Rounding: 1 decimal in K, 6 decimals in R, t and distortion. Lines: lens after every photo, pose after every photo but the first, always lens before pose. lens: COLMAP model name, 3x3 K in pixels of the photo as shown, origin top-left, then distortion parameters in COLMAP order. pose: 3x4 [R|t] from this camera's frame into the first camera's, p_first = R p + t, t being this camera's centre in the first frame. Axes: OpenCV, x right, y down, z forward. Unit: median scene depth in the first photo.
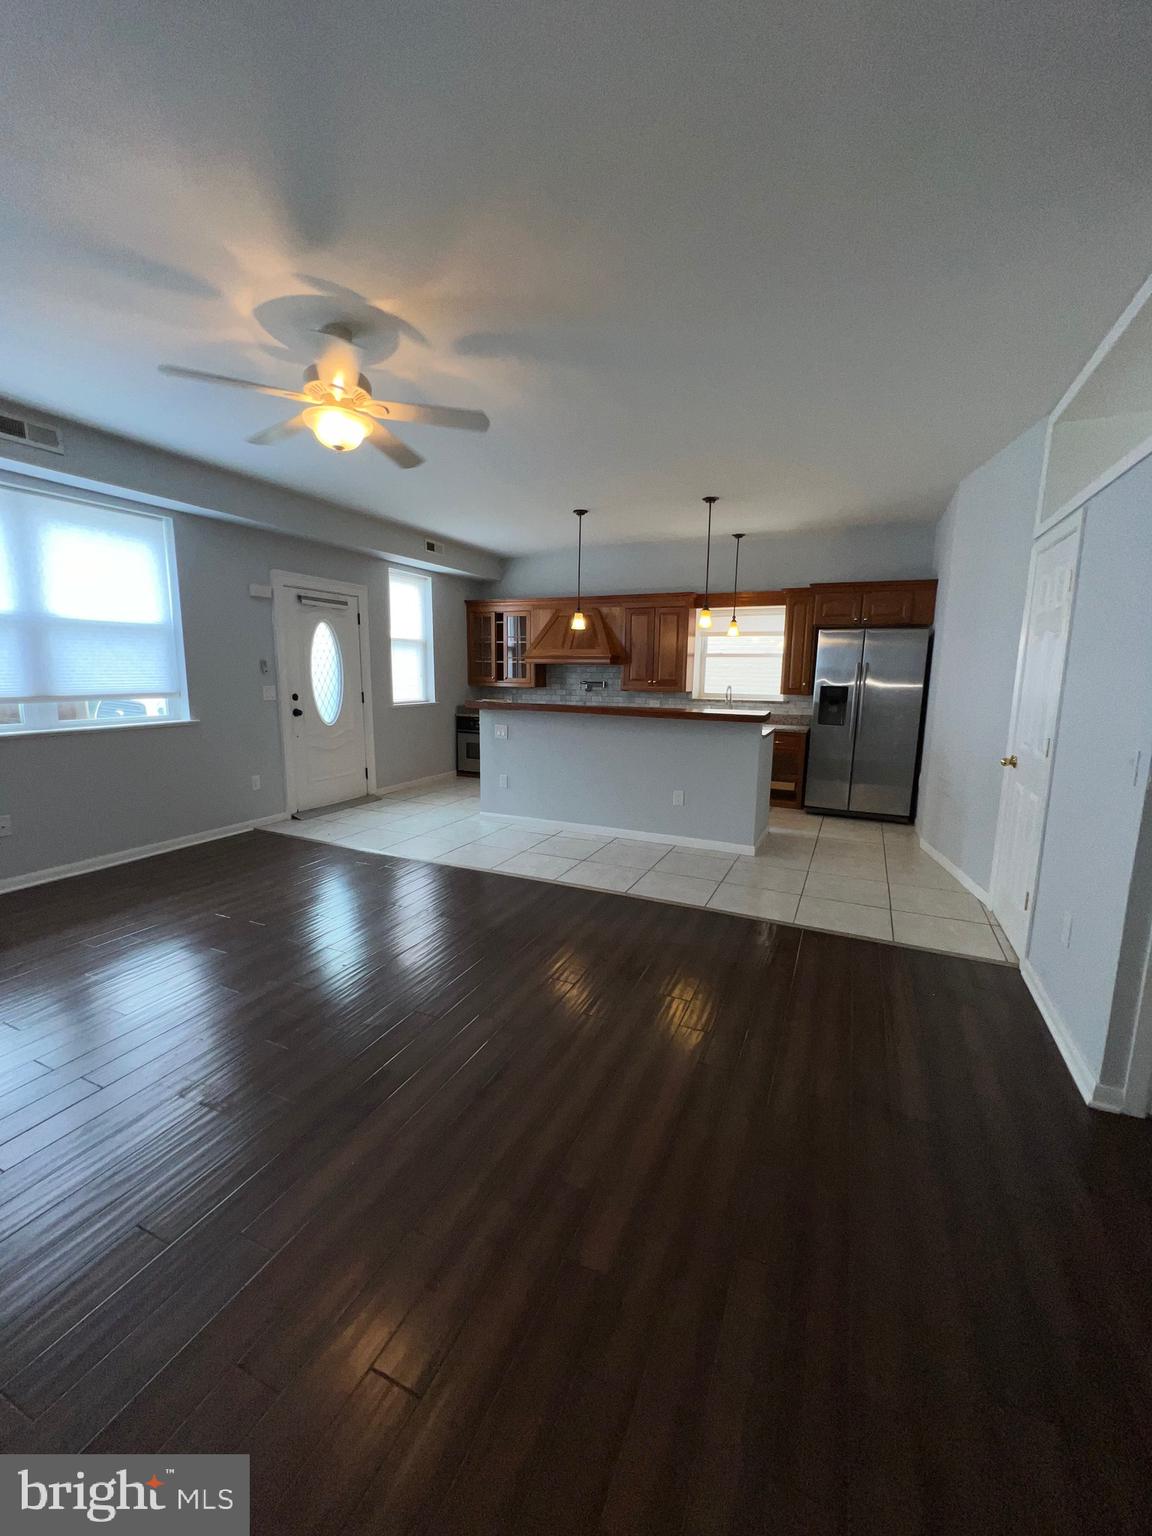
lens RADIAL K [[614.6, 0, 573.1], [0, 614.6, 769.0], [0, 0, 1]] dist [-0.004698, 0.001070]
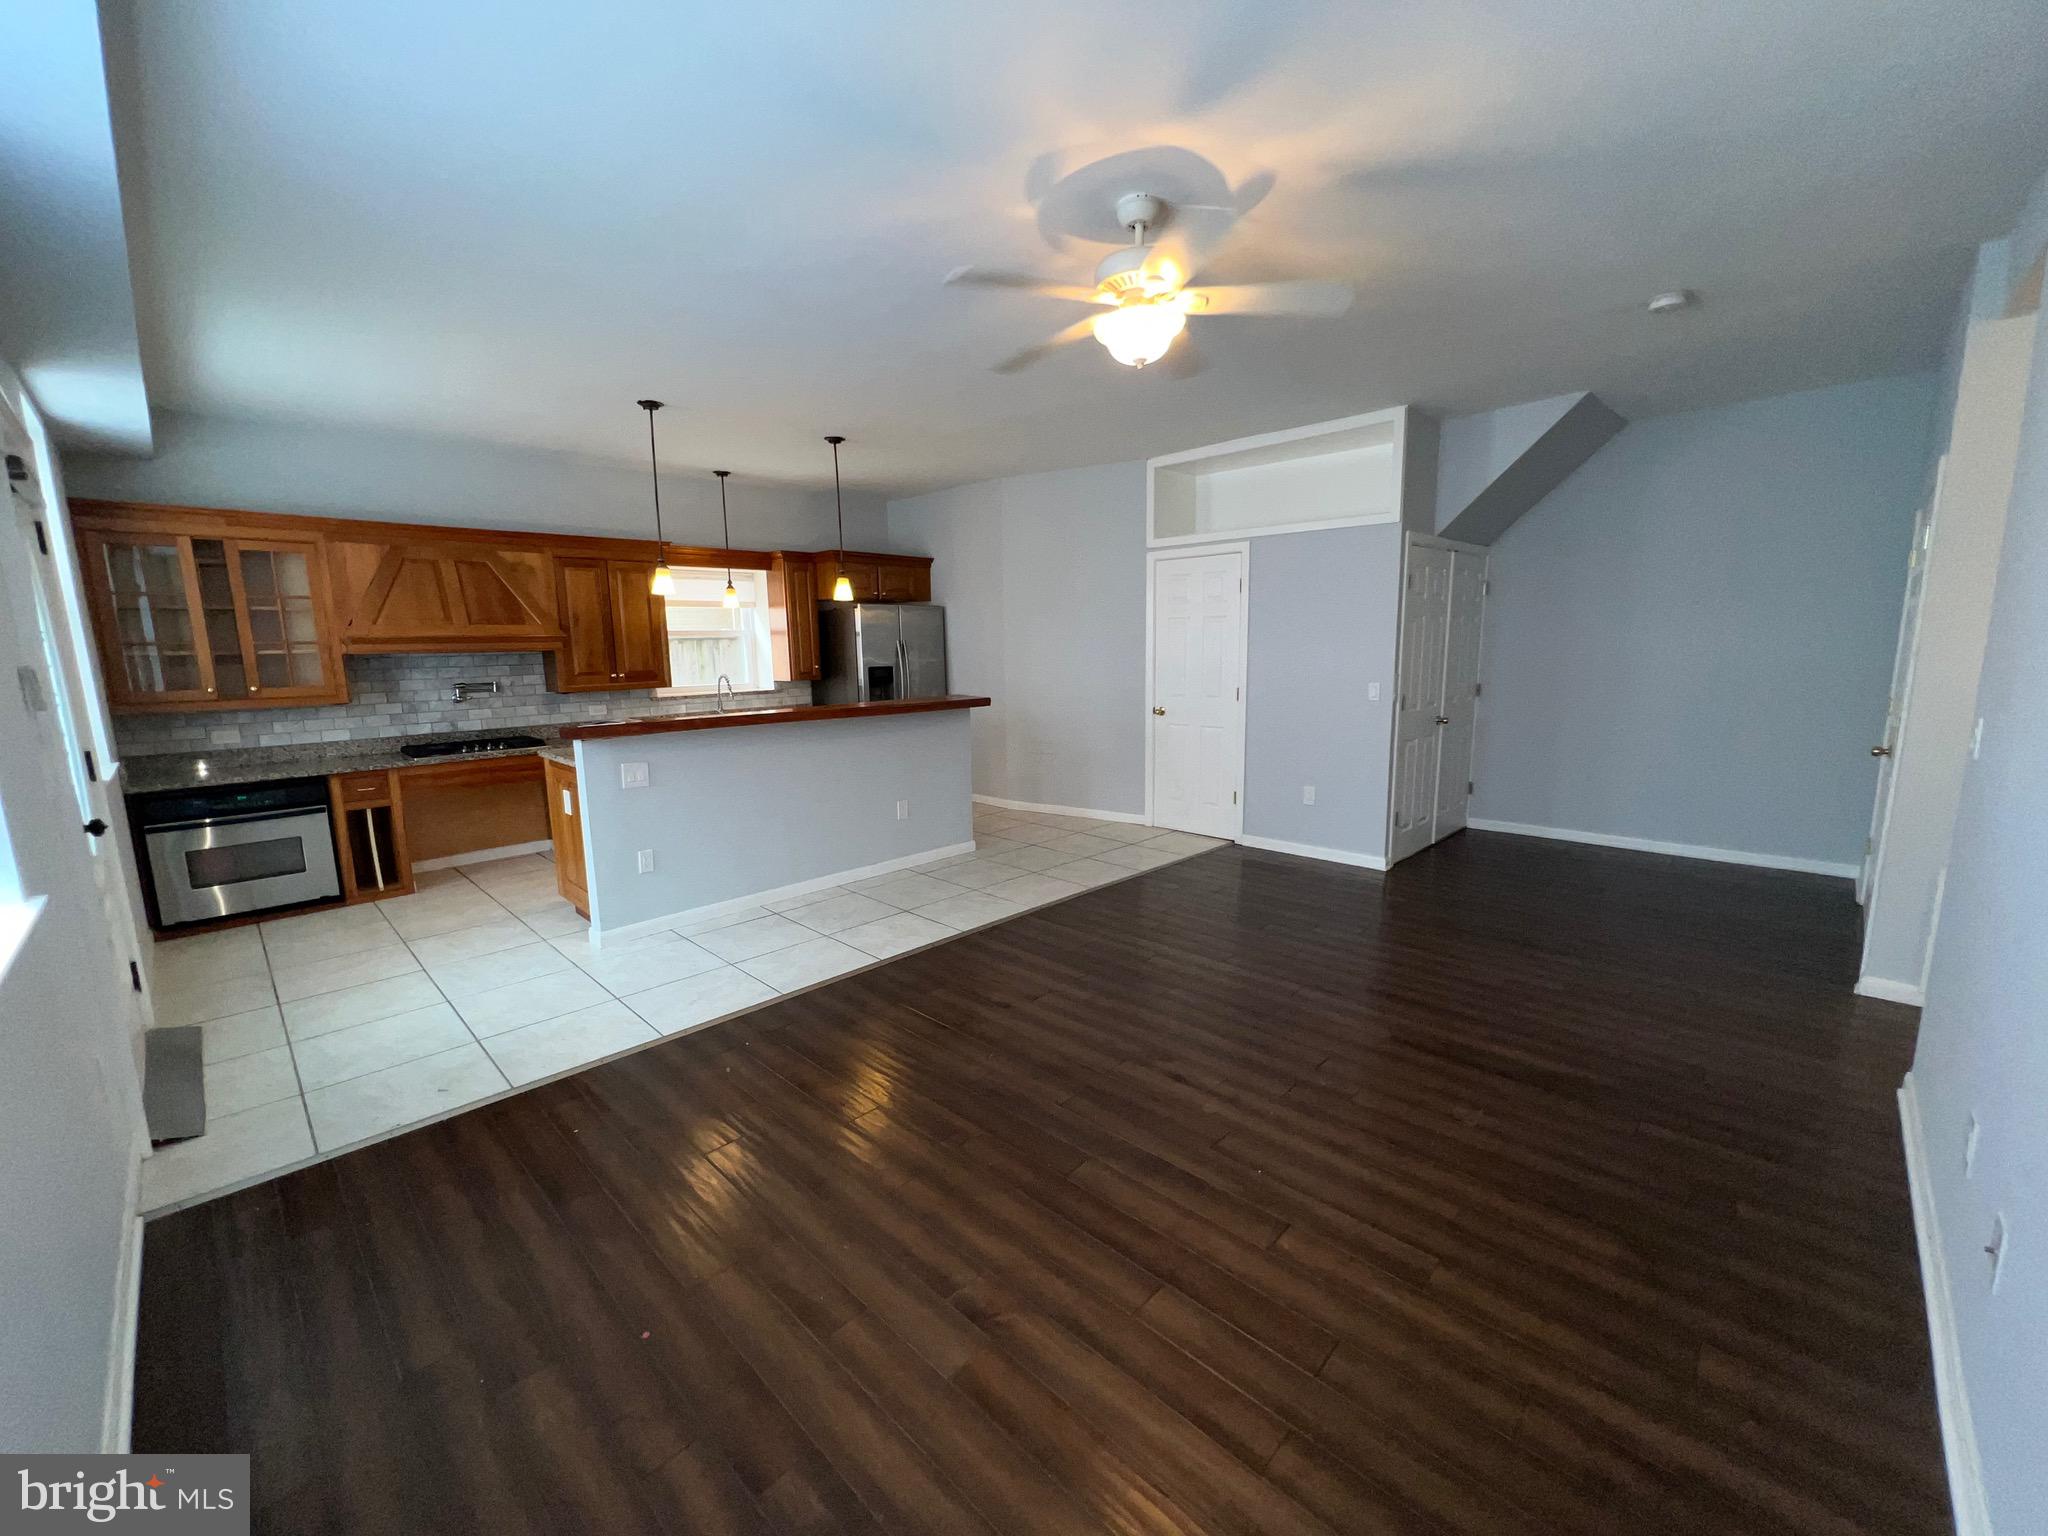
lens RADIAL K [[819.4, 0, 1022.9], [0, 819.4, 775.7], [0, 0, 1]] dist [-0.004698, 0.001070]
pose [[0.337416, -0.169888, 0.925899, -0.628665], [0.173159, 0.977998, 0.116345, -0.078215], [-0.925293, 0.121071, 0.359409, 0.373699]]
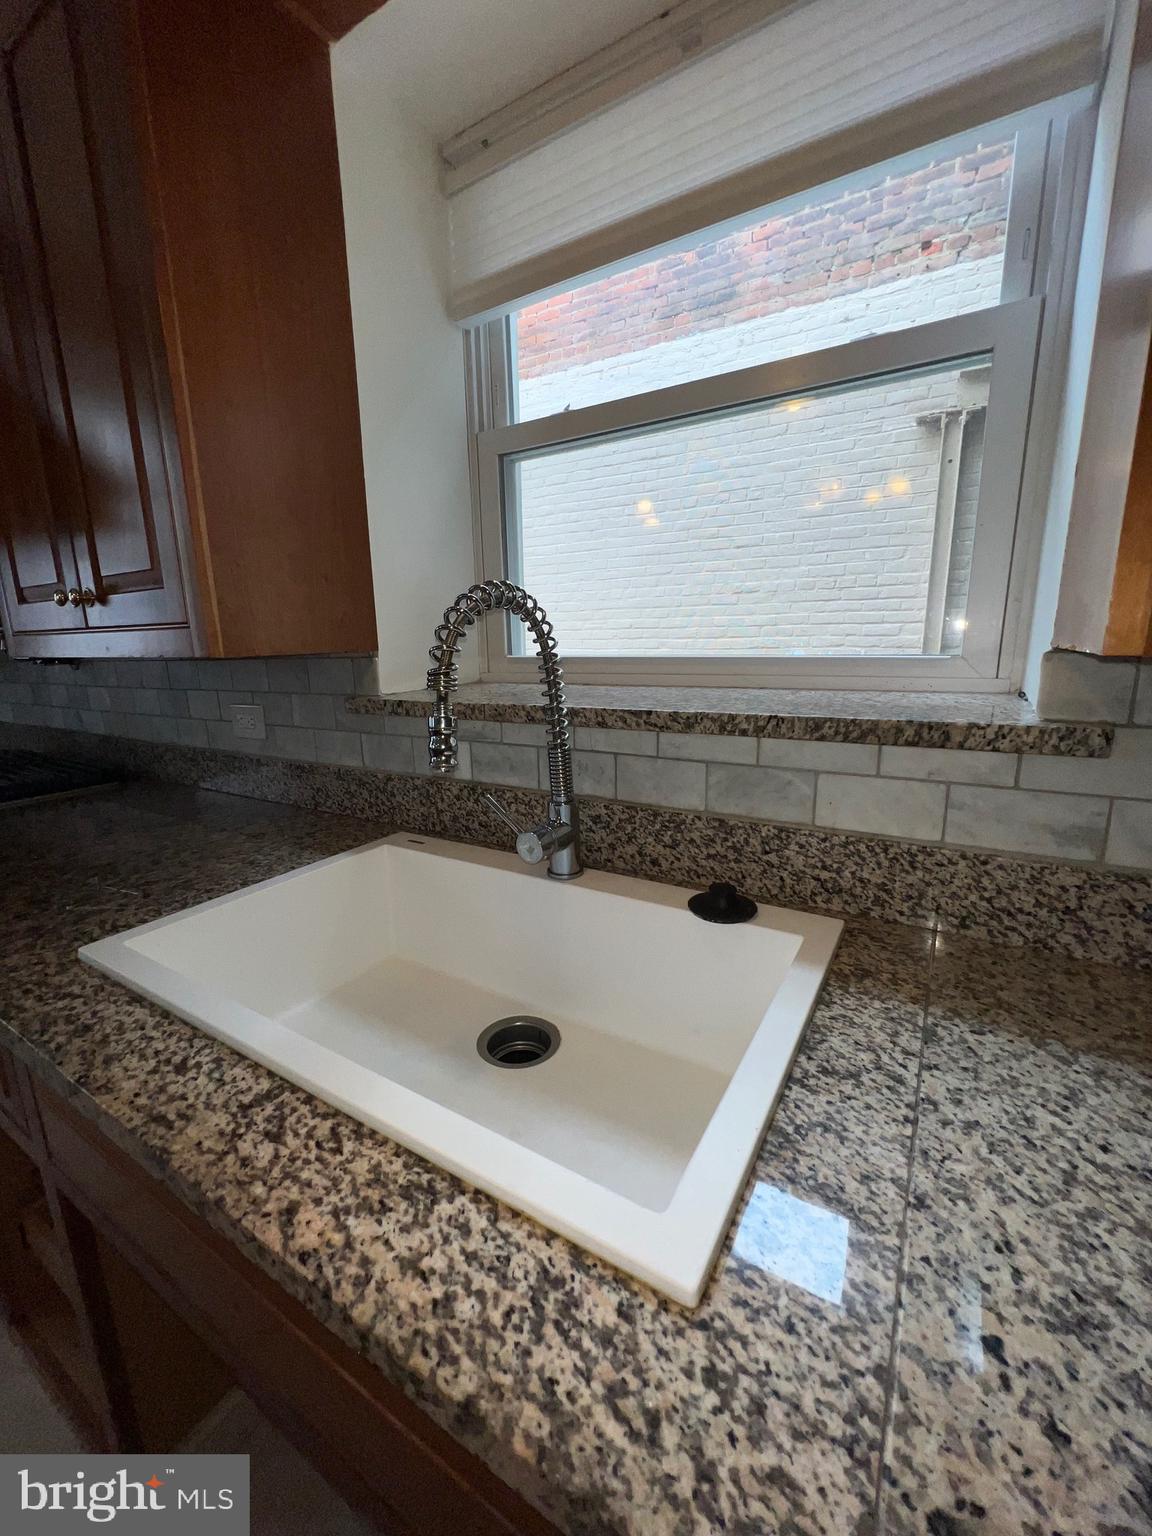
lens RADIAL K [[613.8, 0, 572.3], [0, 613.8, 771.8], [0, 0, 1]] dist [-0.001967, -0.000098]
pose [[0.993307, -0.009595, -0.115108, 0.316146], [0.015896, 0.998417, 0.053952, -0.123557], [0.114408, -0.055421, 0.991887, 1.013586]]
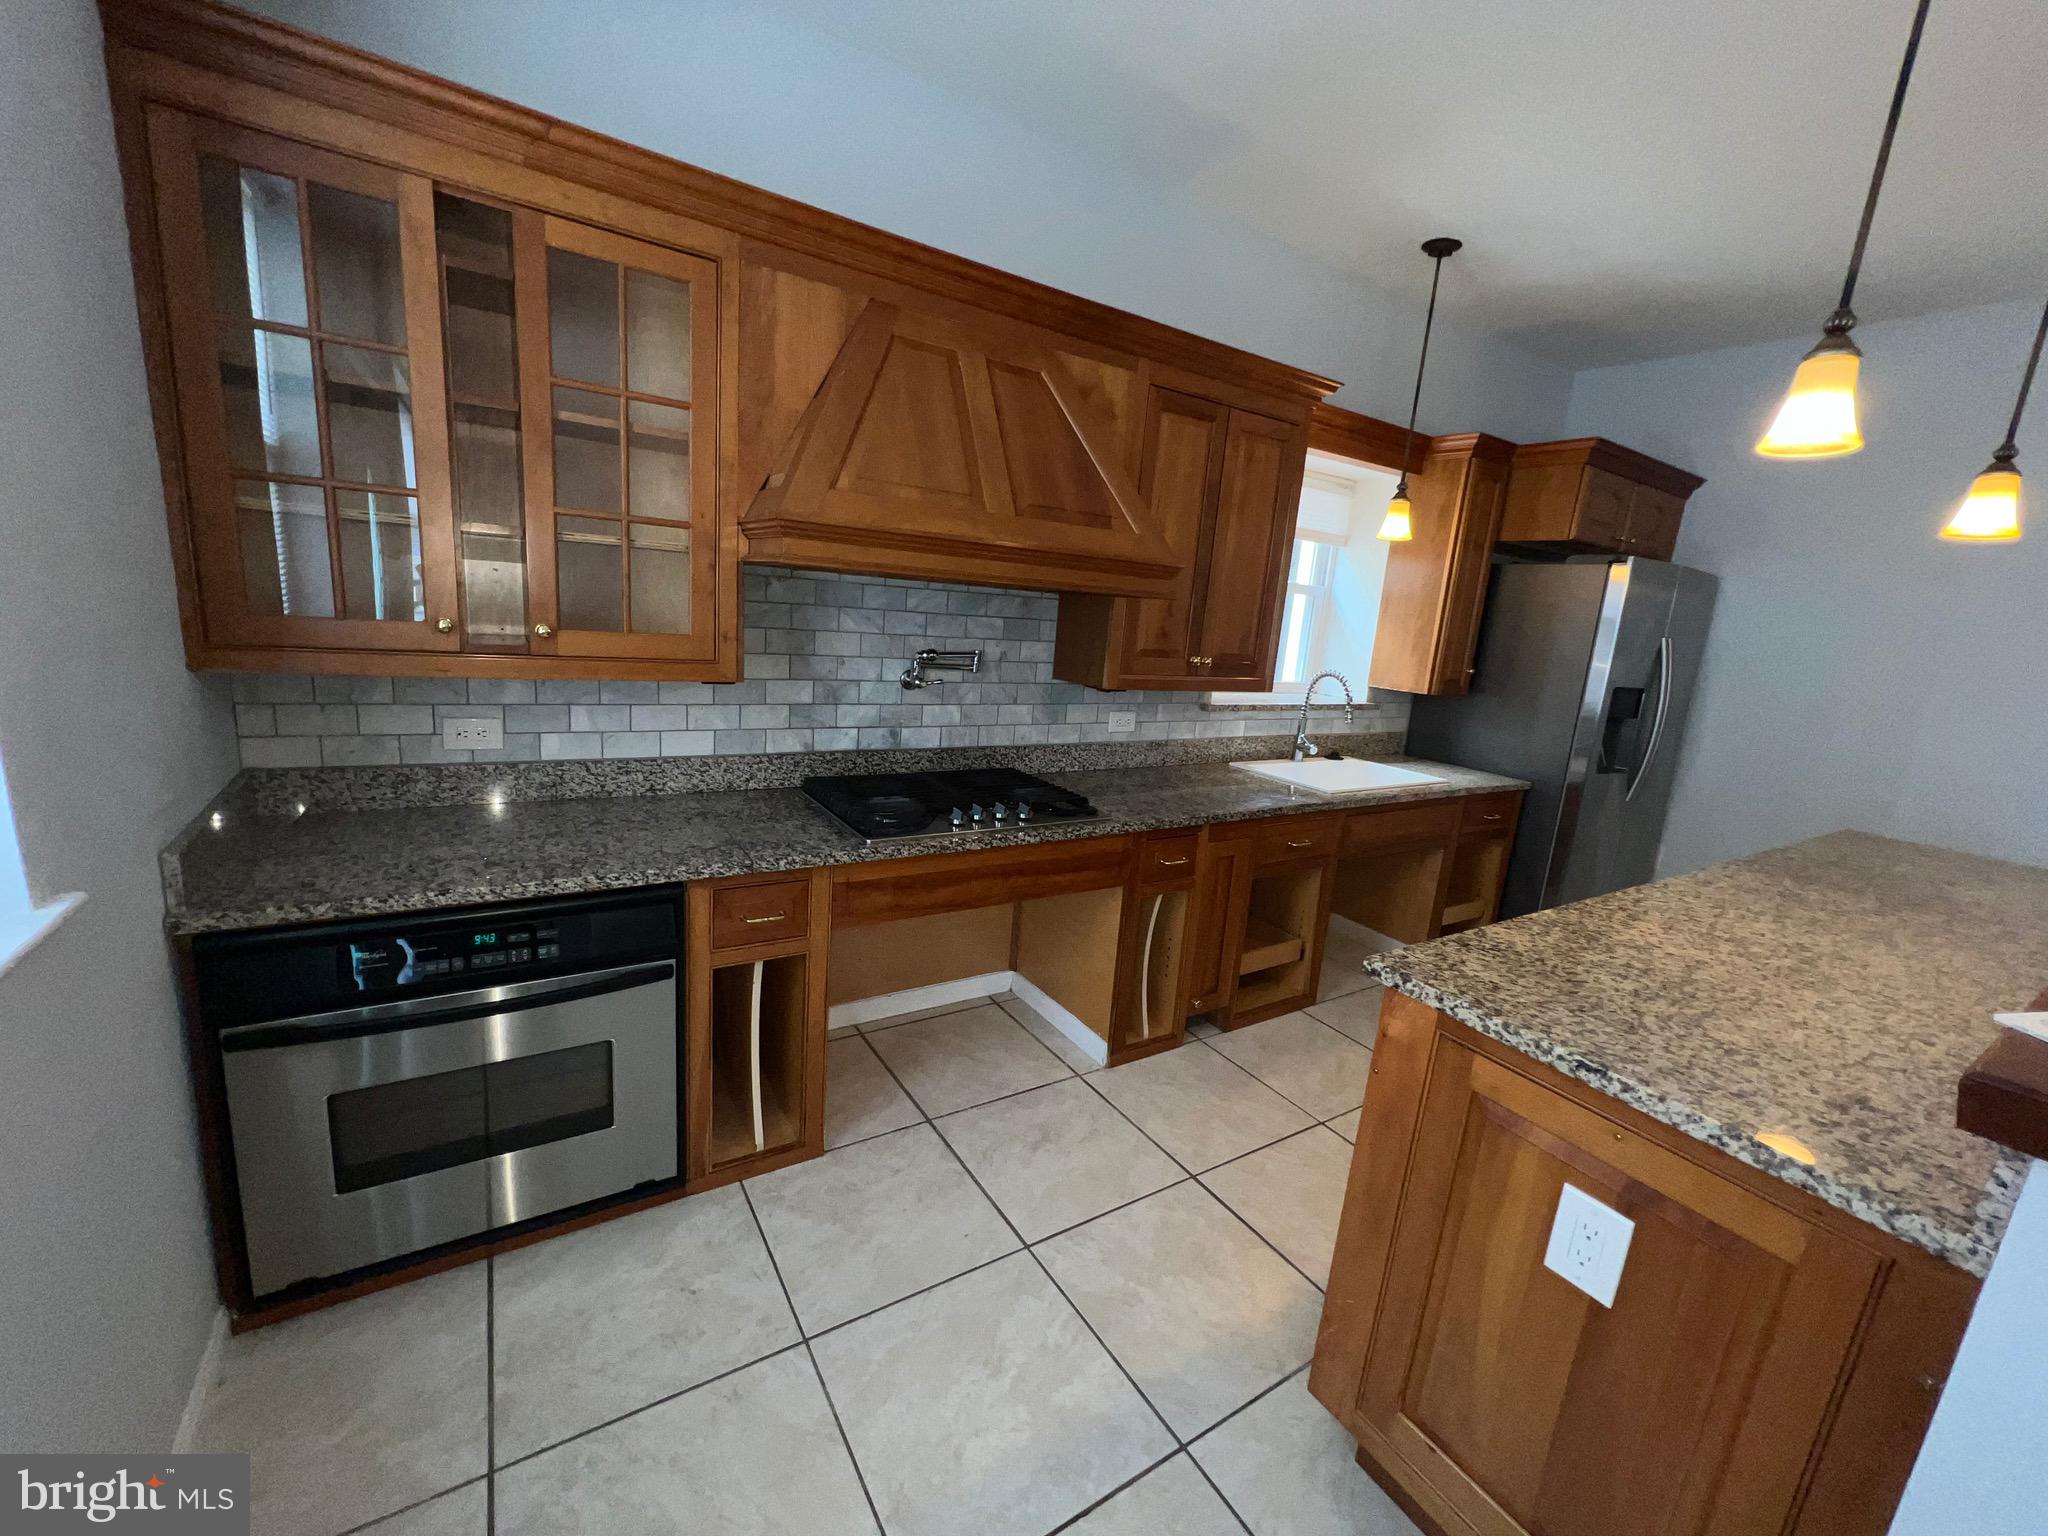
lens RADIAL K [[818.4, 0, 1018.7], [0, 818.4, 775.1], [0, 0, 1]] dist [-0.001967, -0.000098]
pose [[0.542995, -0.145318, 0.827067, -0.304343], [0.061287, 0.989144, 0.133558, -0.171680], [-0.837496, -0.021833, 0.546006, 1.006739]]
